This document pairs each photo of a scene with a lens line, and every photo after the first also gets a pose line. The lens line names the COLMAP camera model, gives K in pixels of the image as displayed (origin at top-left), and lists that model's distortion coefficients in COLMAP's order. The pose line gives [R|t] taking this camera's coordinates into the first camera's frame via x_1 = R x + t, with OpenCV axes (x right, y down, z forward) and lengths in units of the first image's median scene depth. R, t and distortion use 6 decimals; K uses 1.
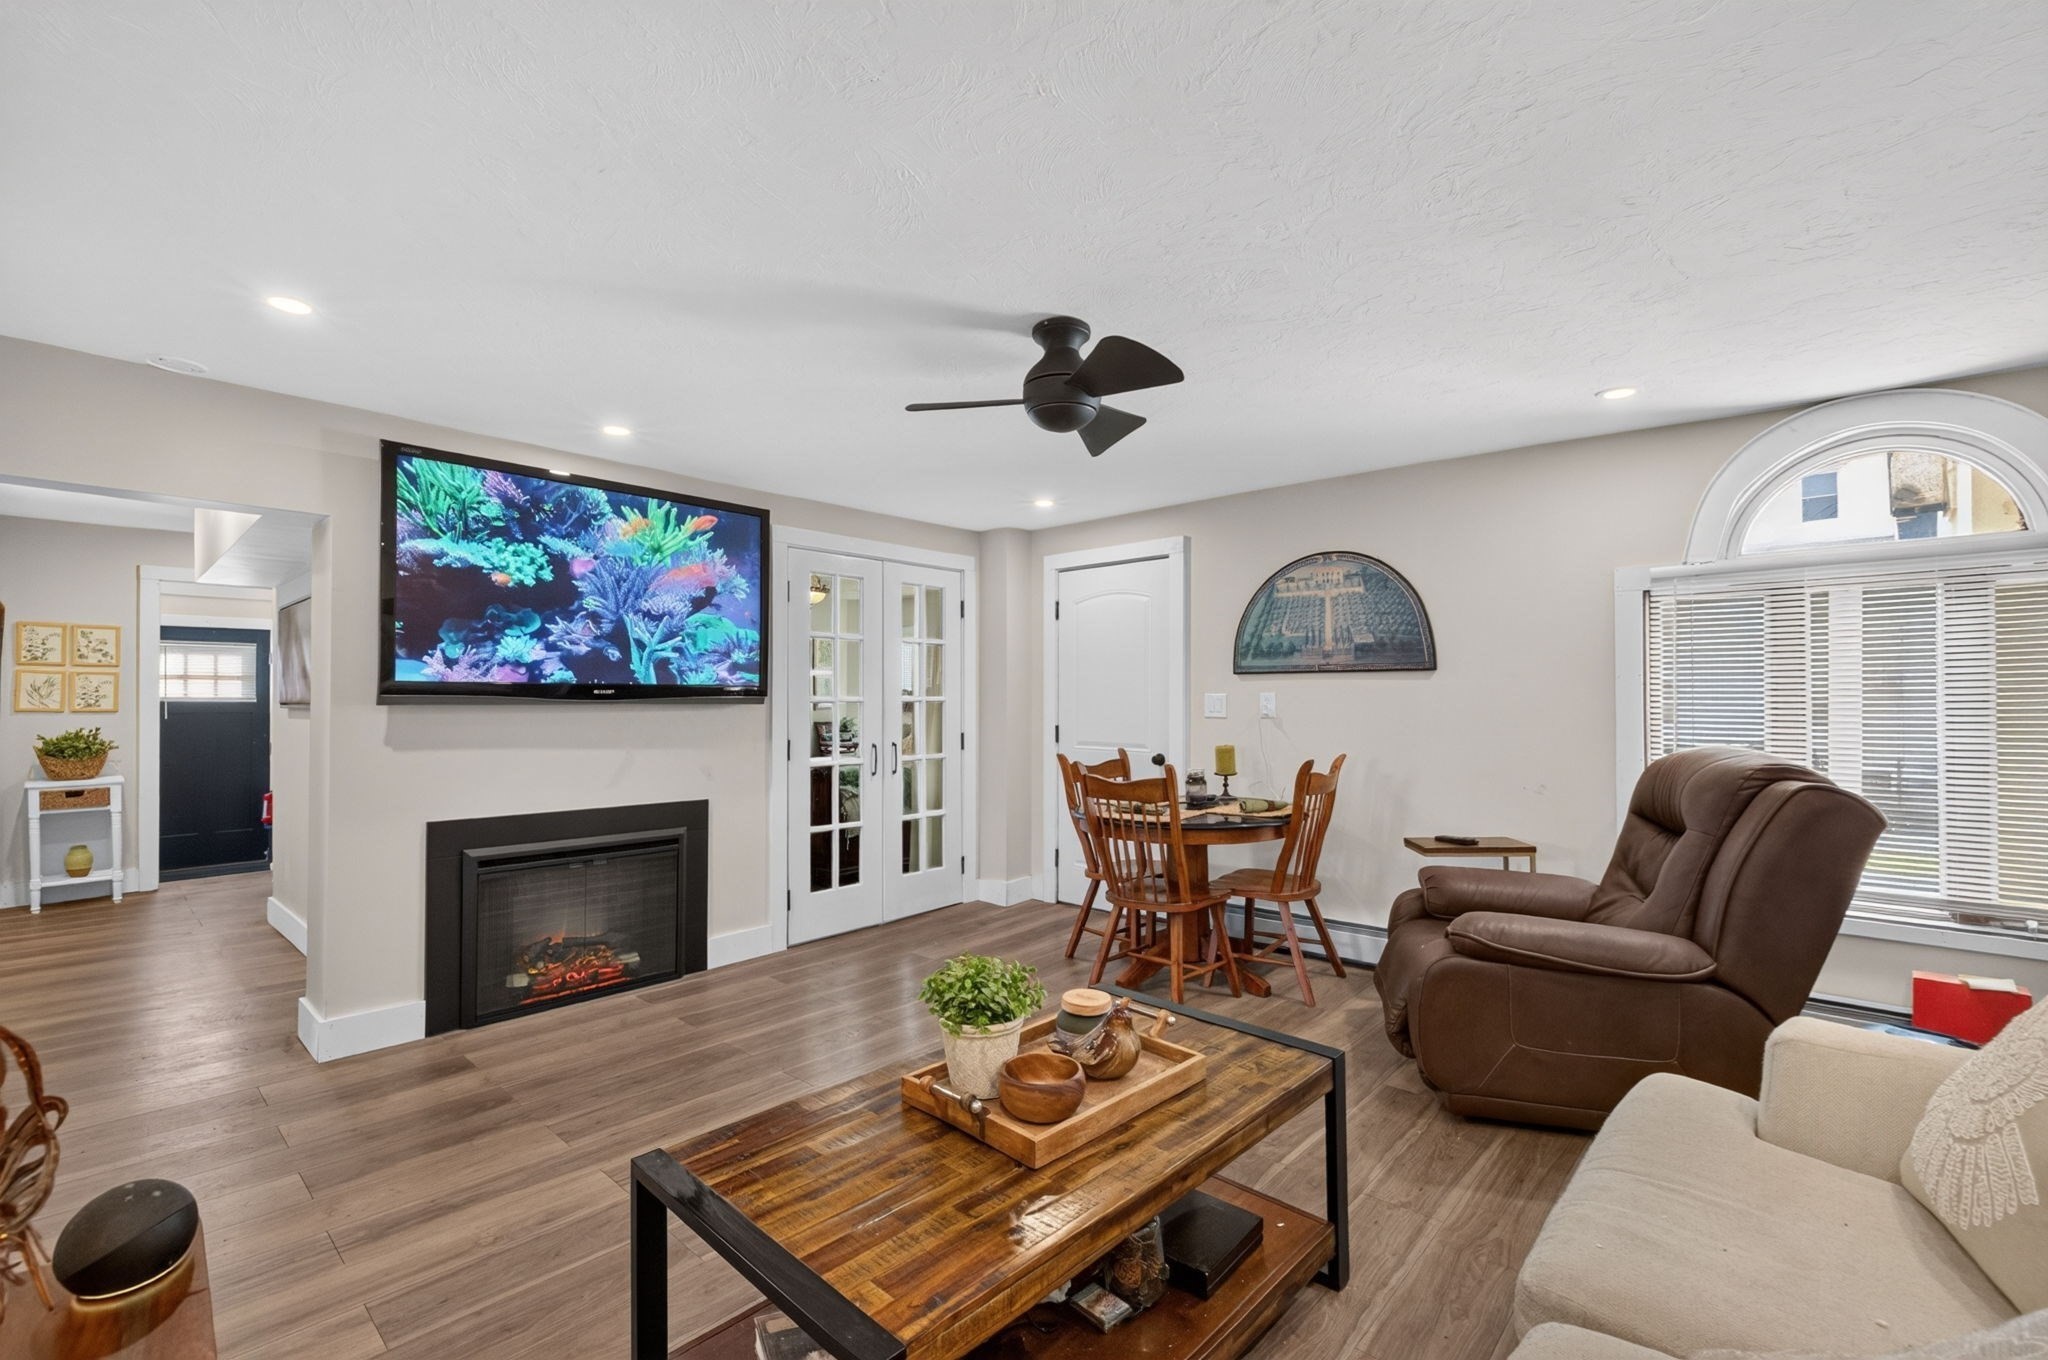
lens RADIAL K [[897.6, 0, 1013.0], [0, 897.6, 697.1], [0, 0, 1]] dist [0.000763, 0.000449]
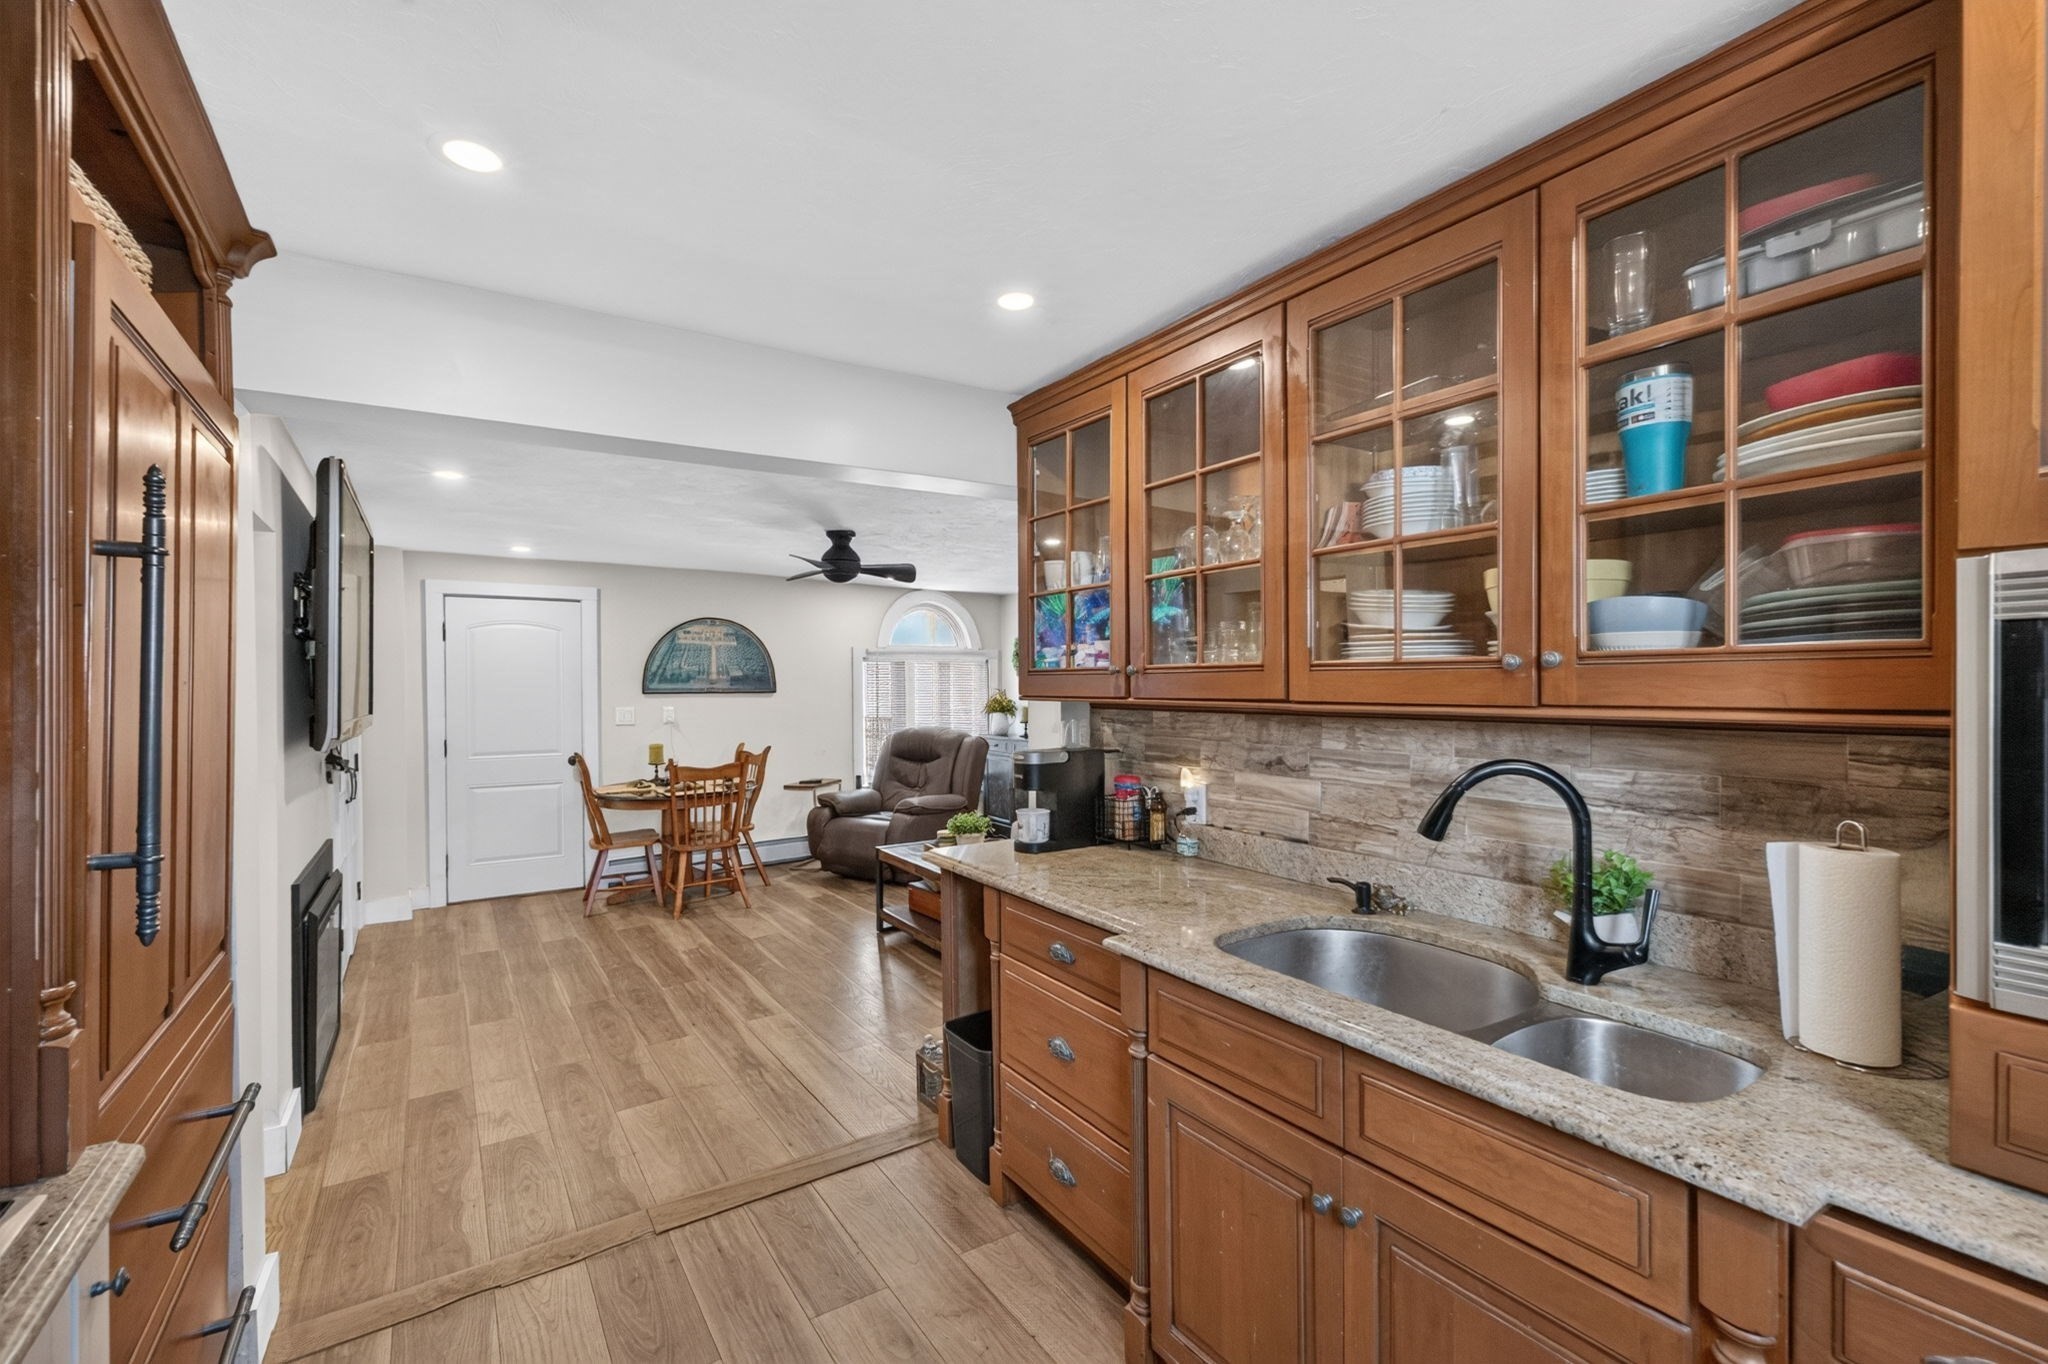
lens RADIAL K [[937.2, 0, 1037.3], [0, 937.2, 674.6], [0, 0, 1]] dist [0.002960, 0.000088]
pose [[0.230468, 0.011575, 0.973011, -1.114563], [0.003461, 0.999913, -0.012715, -0.037536], [-0.973074, 0.006298, 0.230408, 0.065343]]
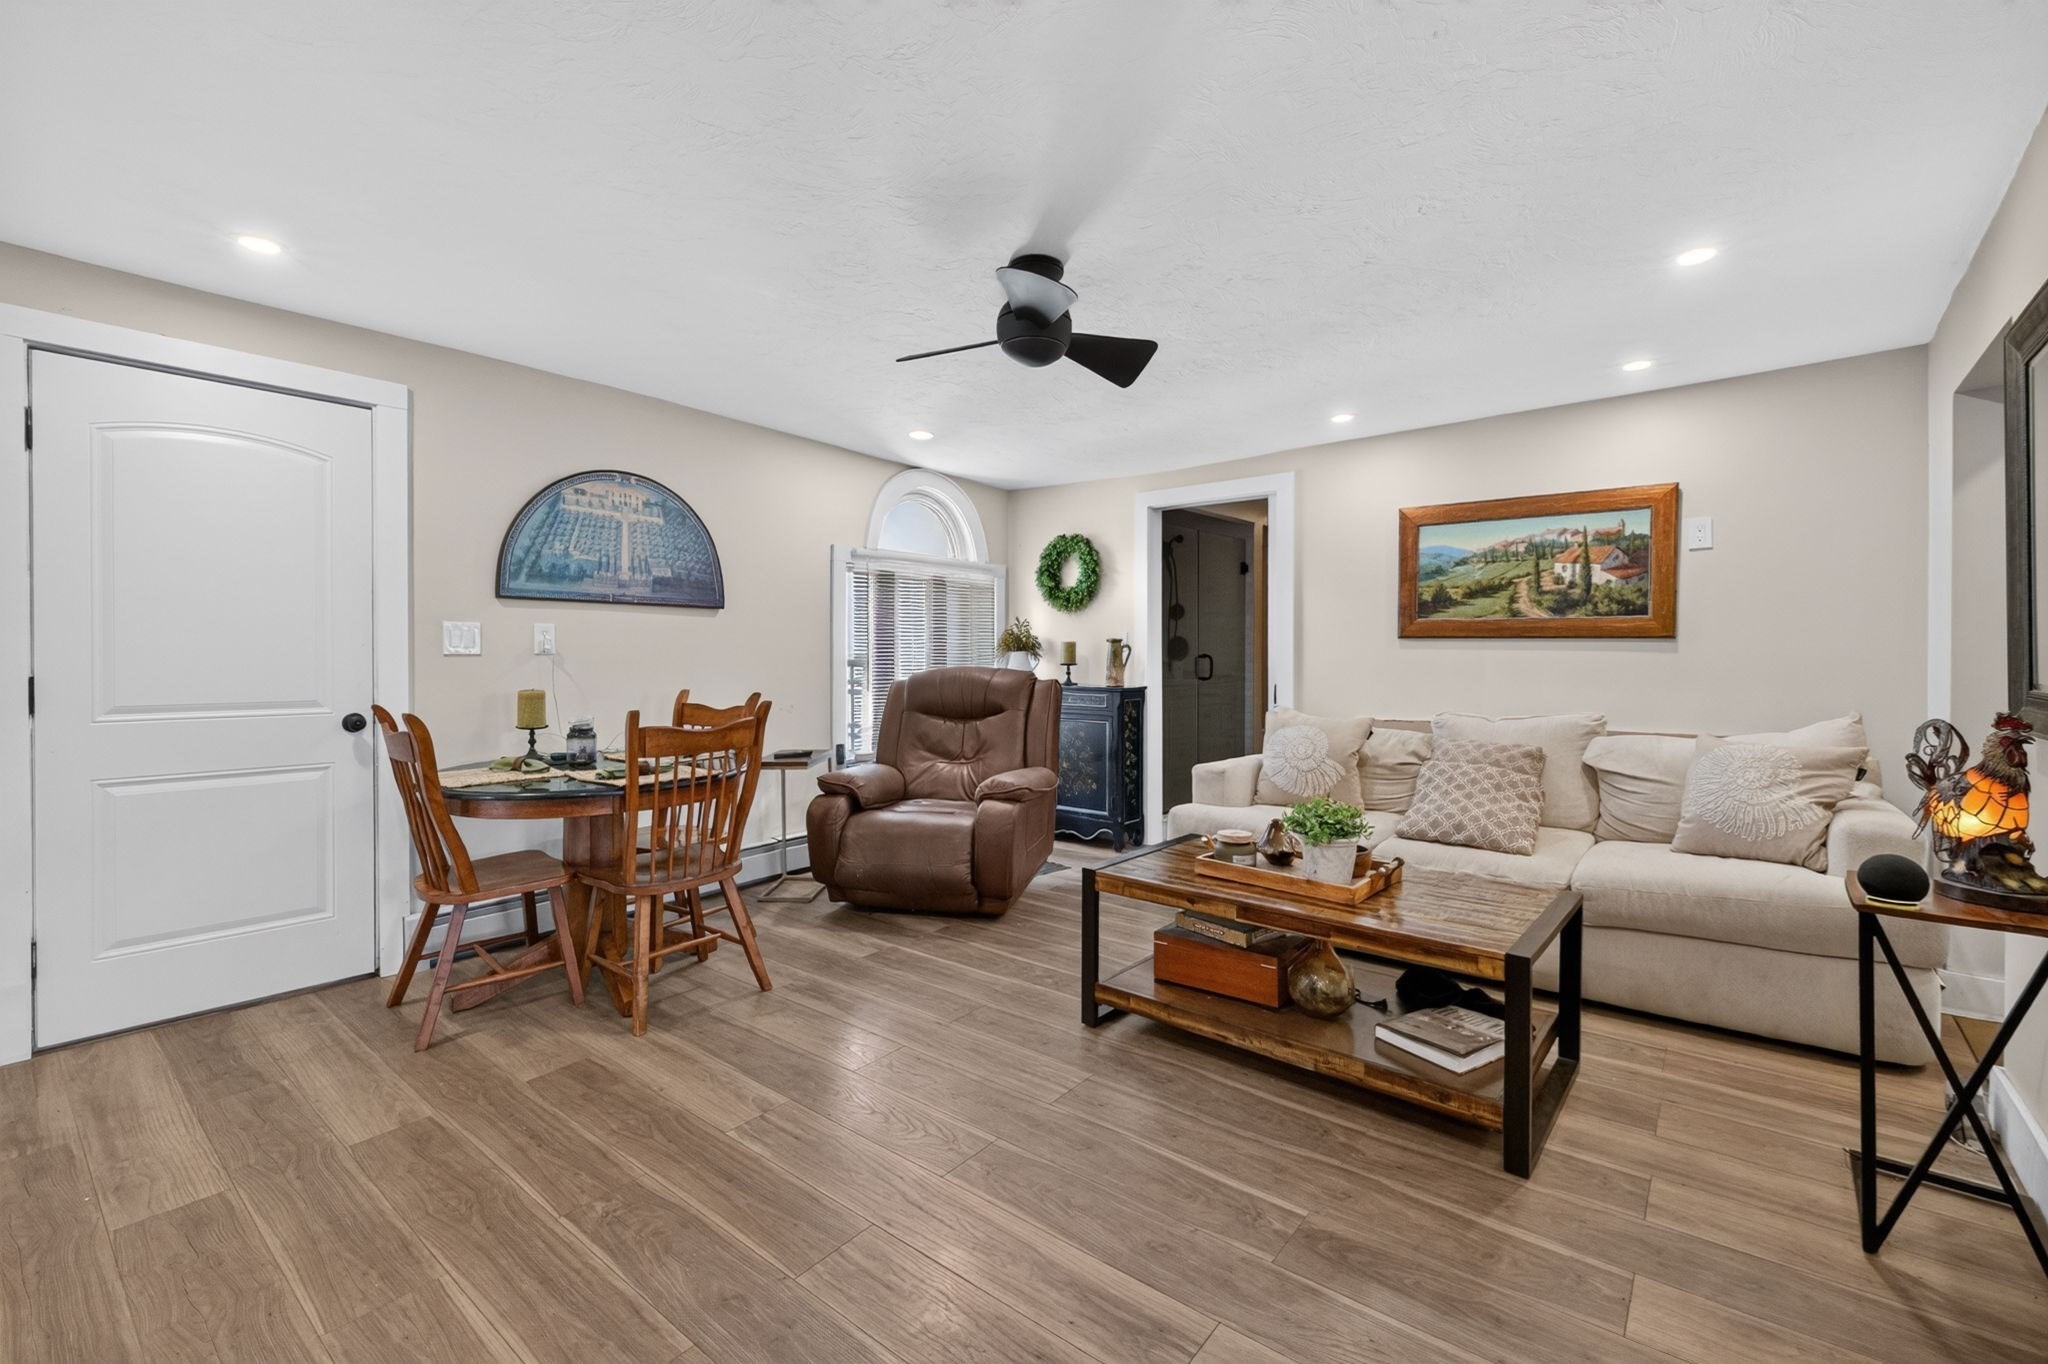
lens RADIAL K [[897.6, 0, 1038.1], [0, 897.6, 653.3], [0, 0, 1]] dist [0.000763, 0.000449]
pose [[-0.082613, 0.008585, 0.996545, -0.582953], [-0.003018, 0.999956, -0.008864, 0.028456], [-0.996577, -0.003739, -0.082583, 0.652787]]
